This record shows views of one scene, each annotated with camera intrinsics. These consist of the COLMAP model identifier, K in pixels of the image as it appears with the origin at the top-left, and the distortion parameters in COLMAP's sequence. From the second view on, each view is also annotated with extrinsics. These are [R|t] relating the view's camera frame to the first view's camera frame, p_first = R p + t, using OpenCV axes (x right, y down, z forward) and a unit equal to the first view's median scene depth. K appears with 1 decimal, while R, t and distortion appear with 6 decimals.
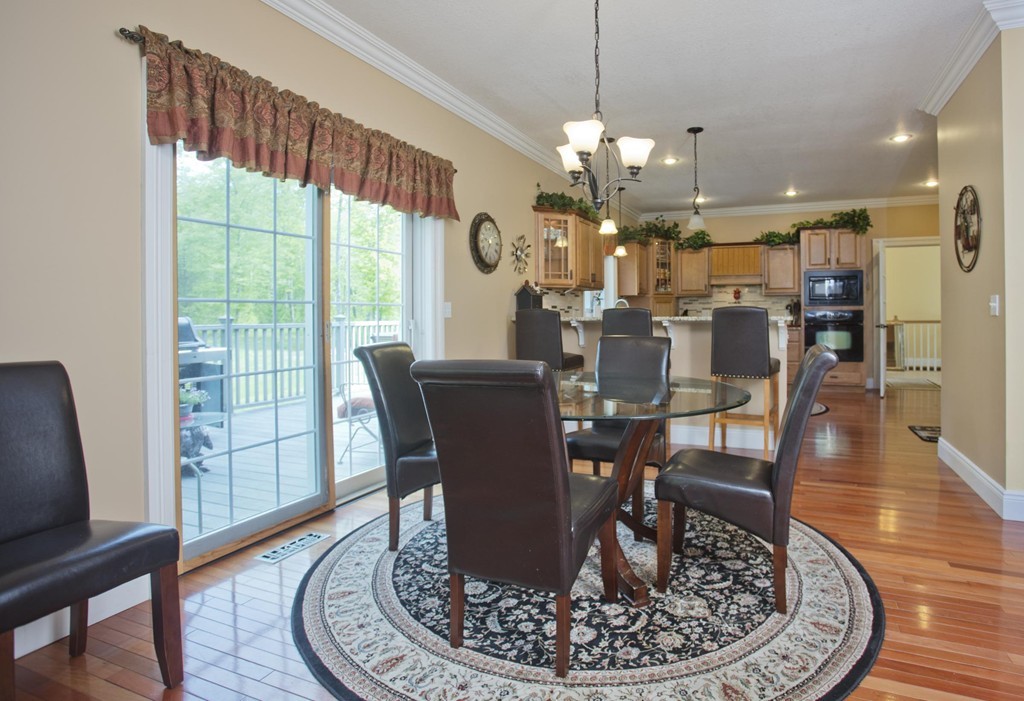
lens RADIAL K [[543.8, 0, 574.0], [0, 543.8, 312.1], [0, 0, 1]] dist [-0.047877, 0.000729]
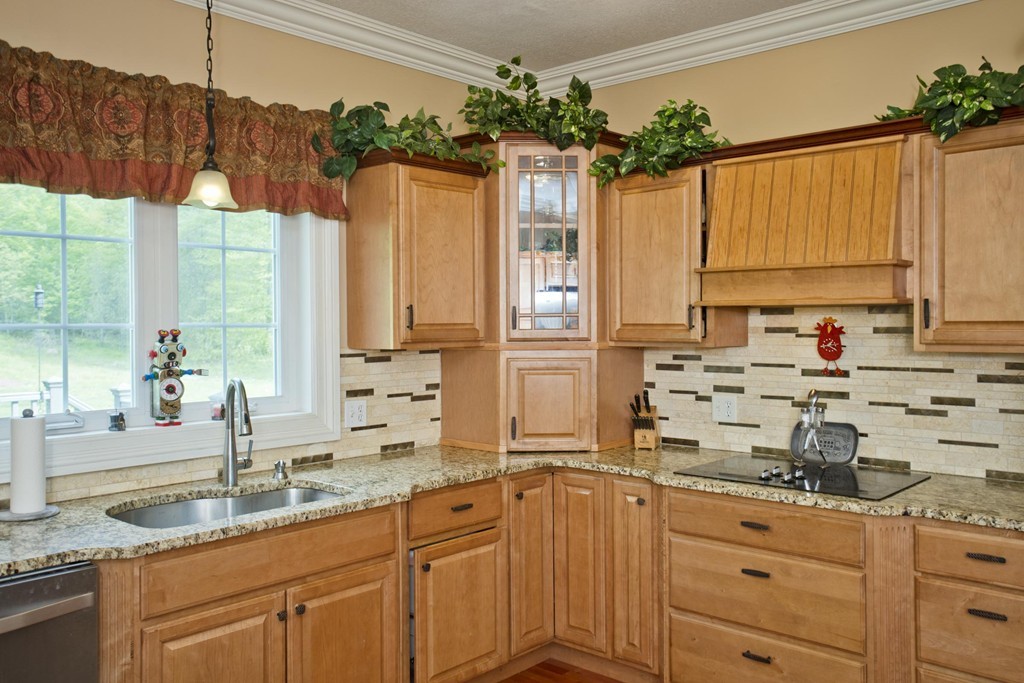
lens RADIAL K [[857.4, 0, 513.5], [0, 857.4, 331.7], [0, 0, 1]] dist [-0.008397, 0.071188]
pose [[0.936909, 0.002173, -0.349567, 0.344984], [0.003225, 0.999884, 0.014859, -0.049729], [0.349559, -0.015049, 0.936794, 0.646016]]
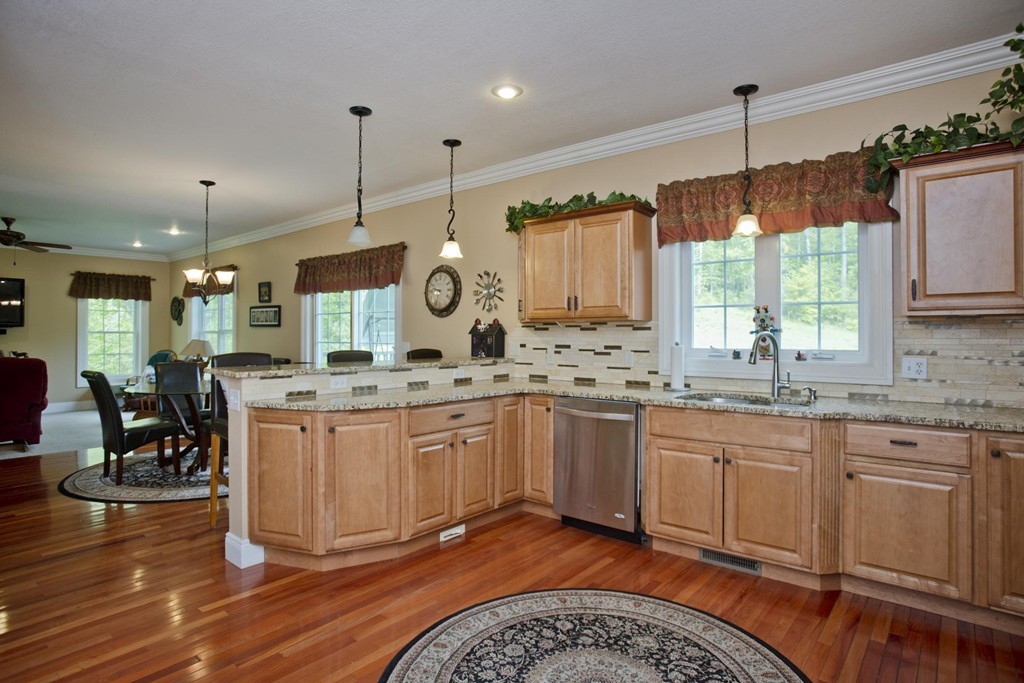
lens RADIAL K [[548.7, 0, 521.3], [0, 548.7, 333.5], [0, 0, 1]] dist [-0.081657, 0.044271]
pose [[-0.301212, 0.003412, -0.953551, 0.551868], [0.004407, 0.999988, 0.002186, -0.023092], [0.953547, -0.003544, -0.301223, 0.919015]]
